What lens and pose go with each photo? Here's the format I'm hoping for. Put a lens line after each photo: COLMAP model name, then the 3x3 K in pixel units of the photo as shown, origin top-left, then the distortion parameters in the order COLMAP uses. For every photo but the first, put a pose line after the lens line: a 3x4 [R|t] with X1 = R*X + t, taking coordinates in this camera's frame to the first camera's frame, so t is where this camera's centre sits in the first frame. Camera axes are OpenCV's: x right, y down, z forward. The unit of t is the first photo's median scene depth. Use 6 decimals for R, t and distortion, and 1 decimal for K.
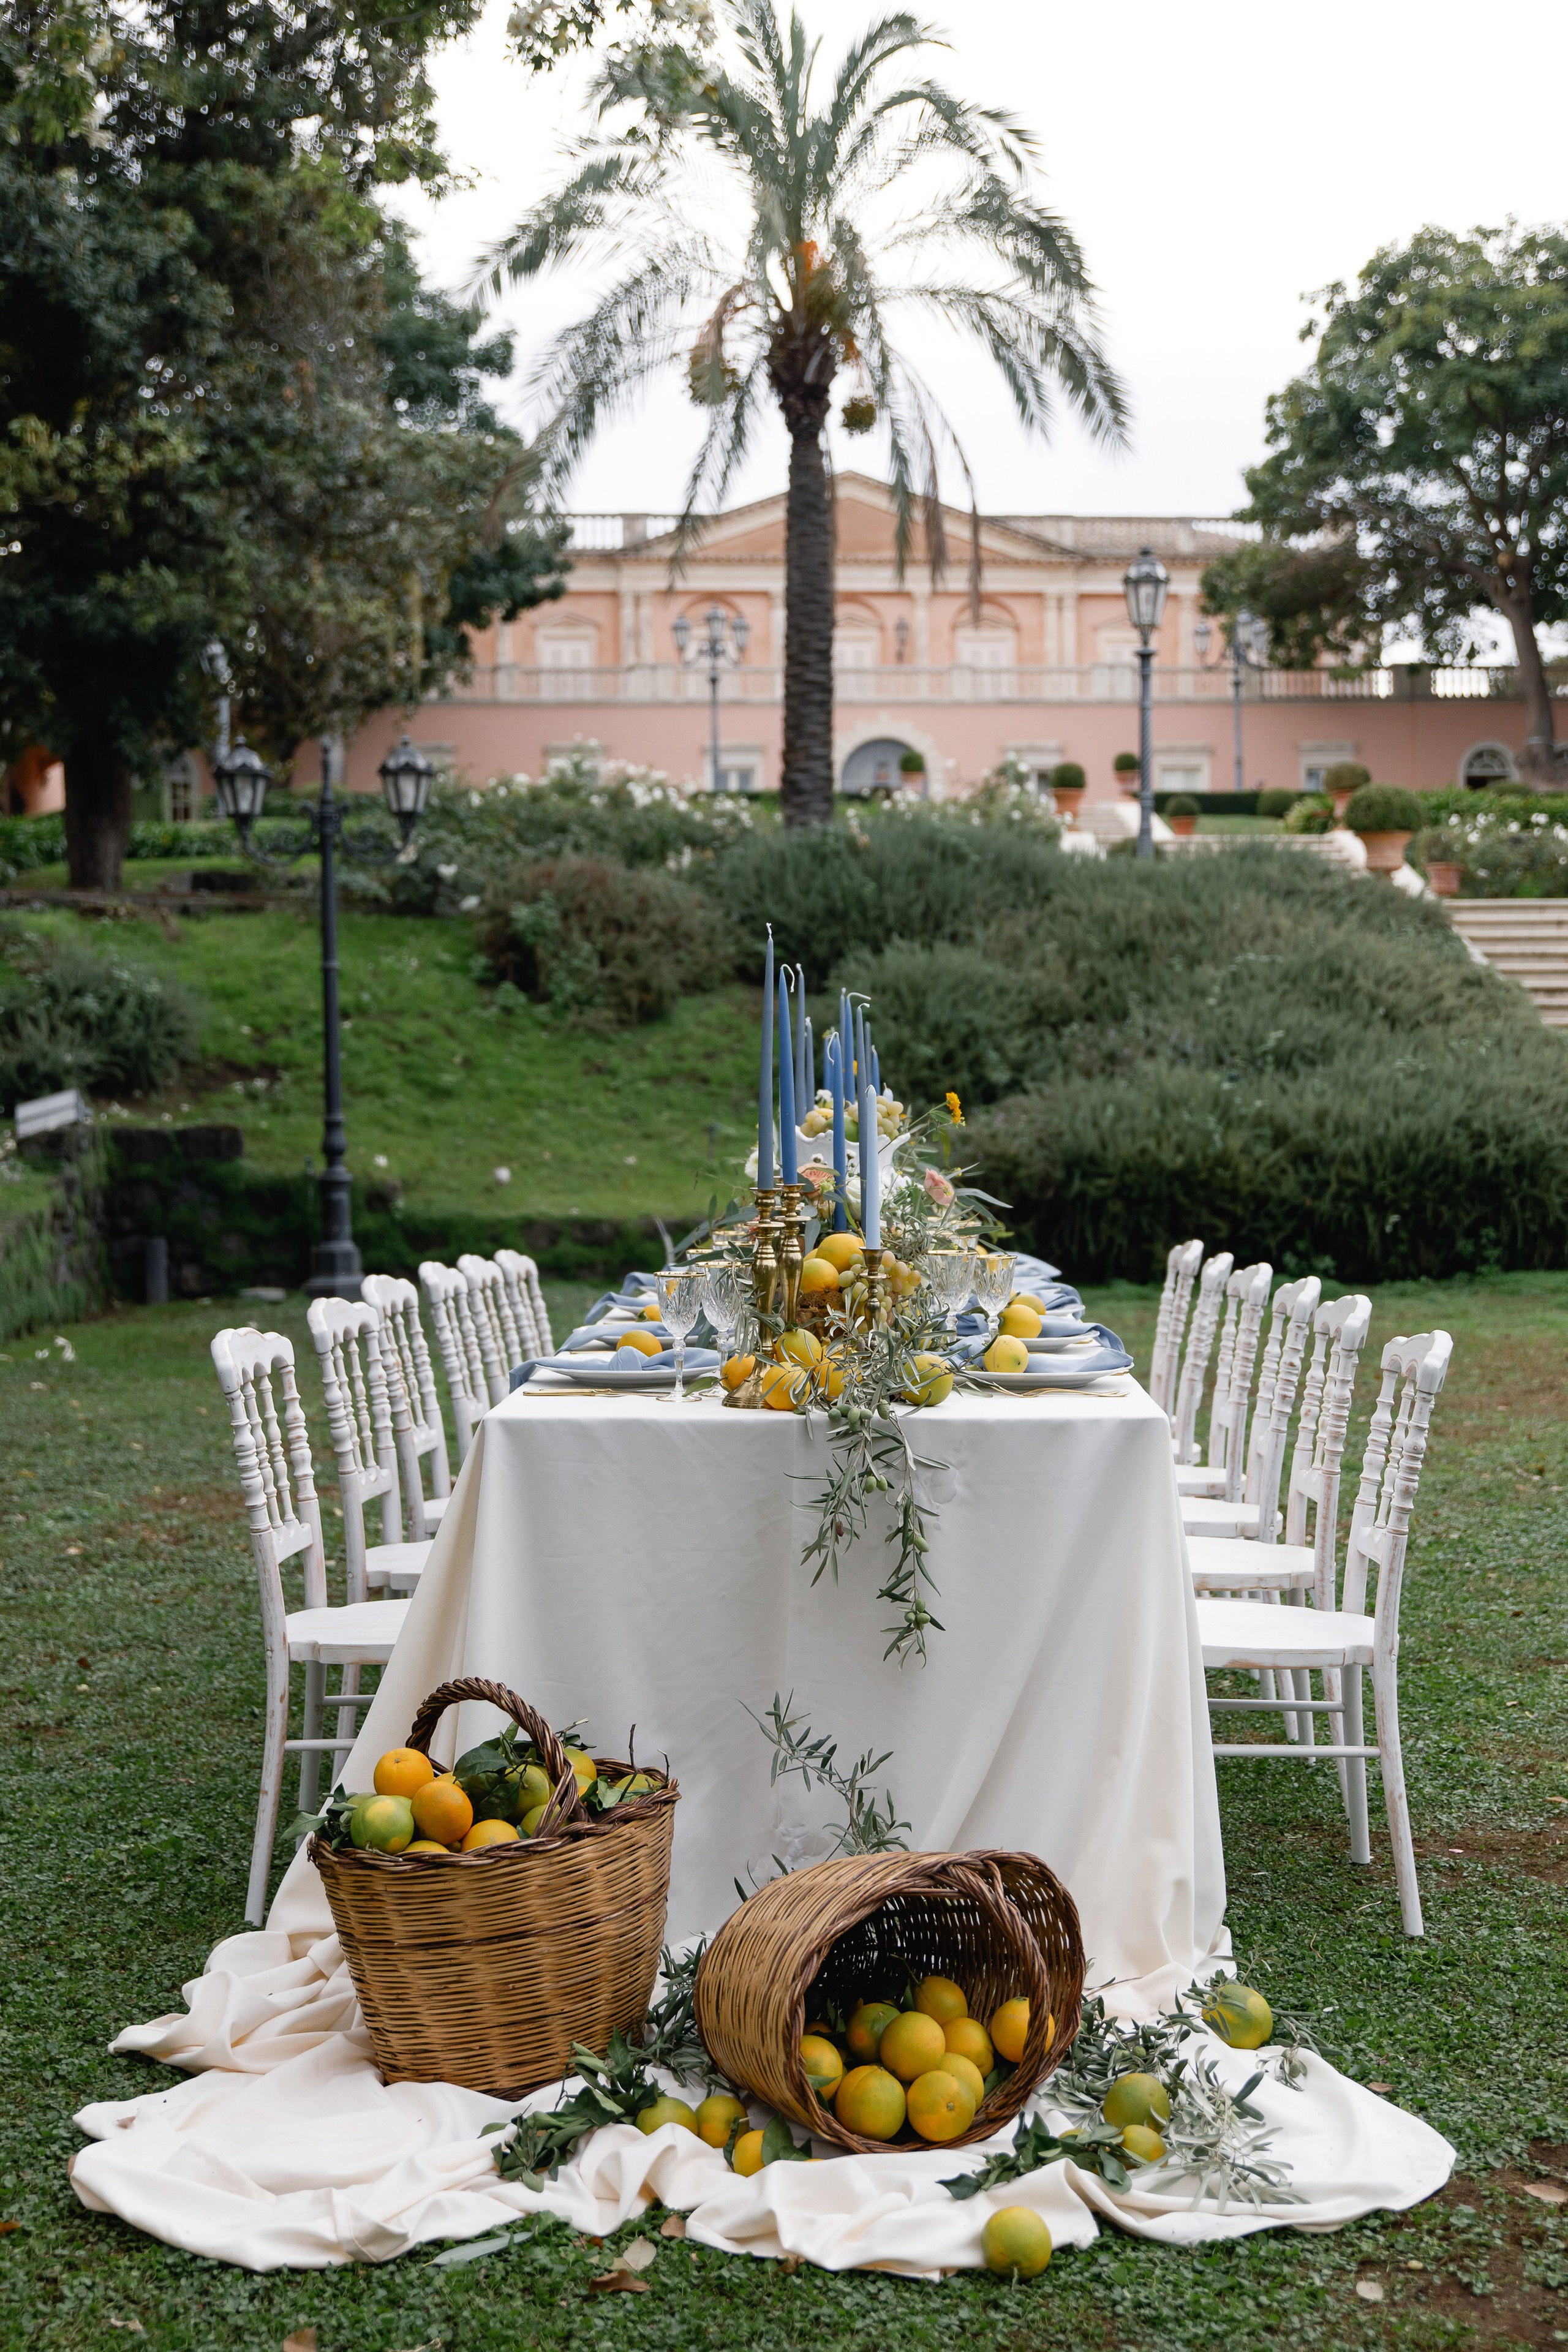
lens RADIAL K [[2837.5, 0, 784.0], [0, 2837.5, 1176.0], [0, 0, 1]] dist [-0.004887, 0.015123]
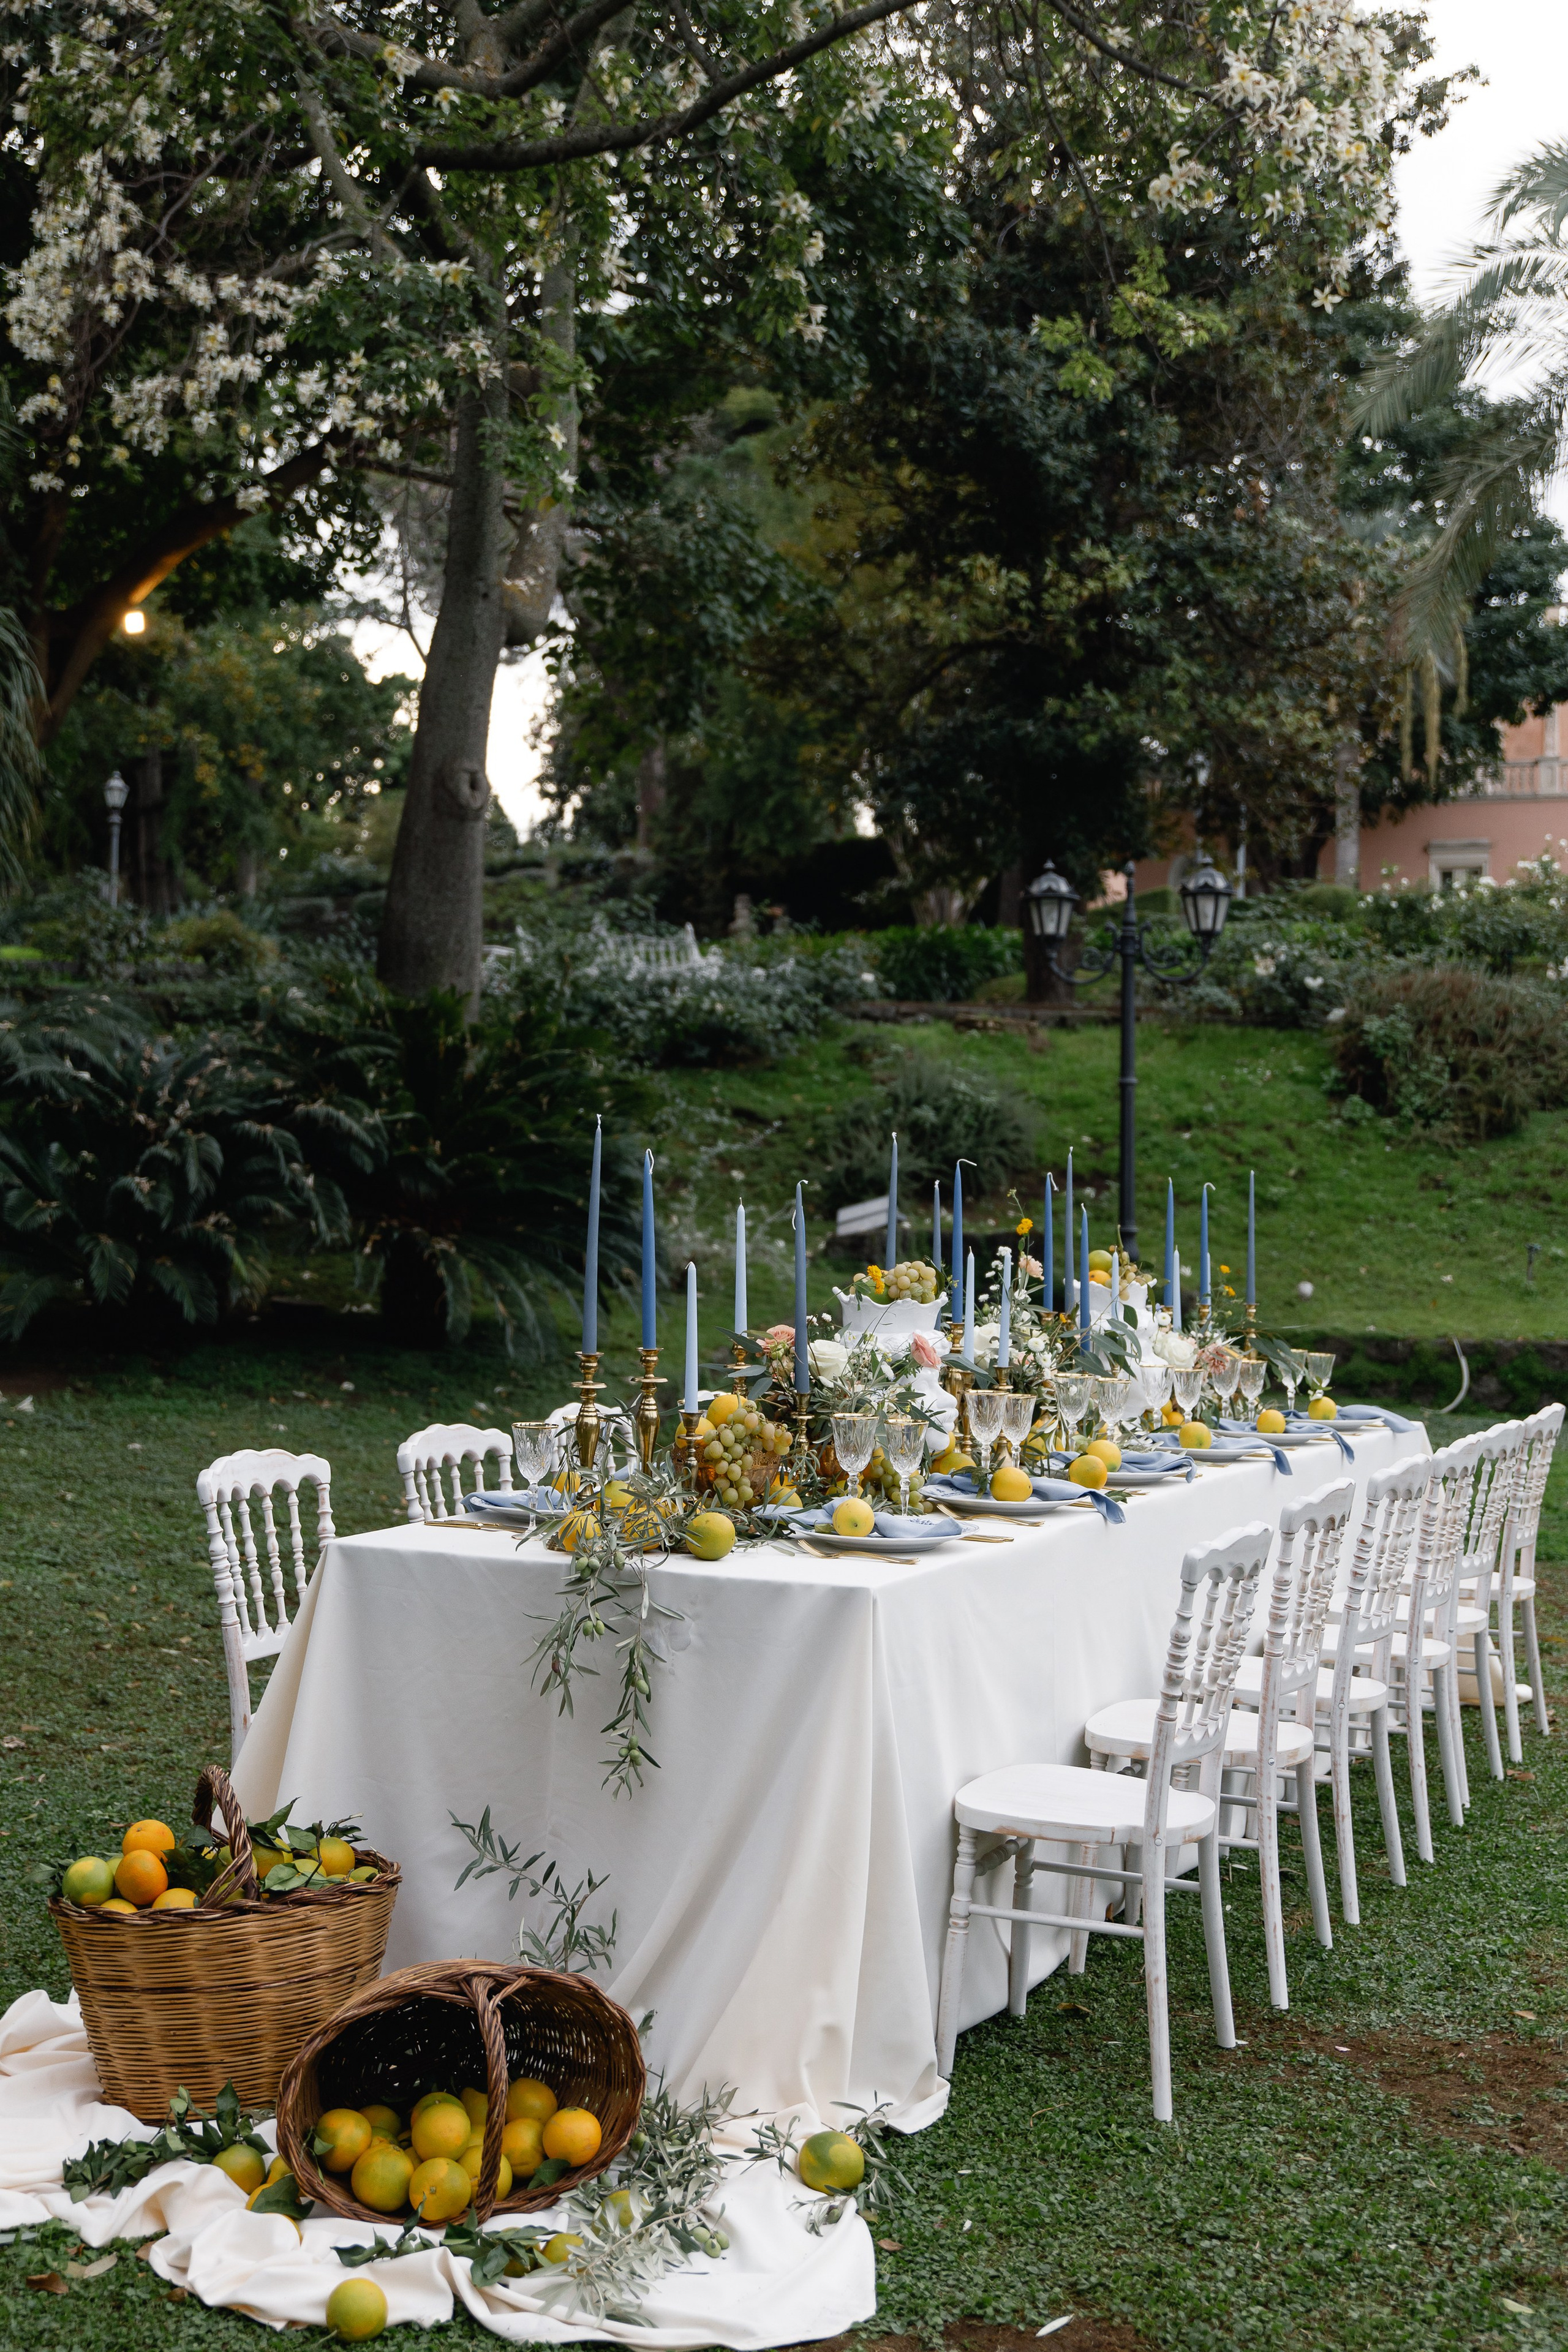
lens RADIAL K [[2837.5, 0, 784.0], [0, 2837.5, 1176.0], [0, 0, 1]] dist [-0.004887, 0.015123]
pose [[0.921750, 0.021345, -0.387196, 0.105075], [-0.033341, 0.999149, -0.024291, -0.008651], [0.386348, 0.035300, 0.921677, 0.000796]]
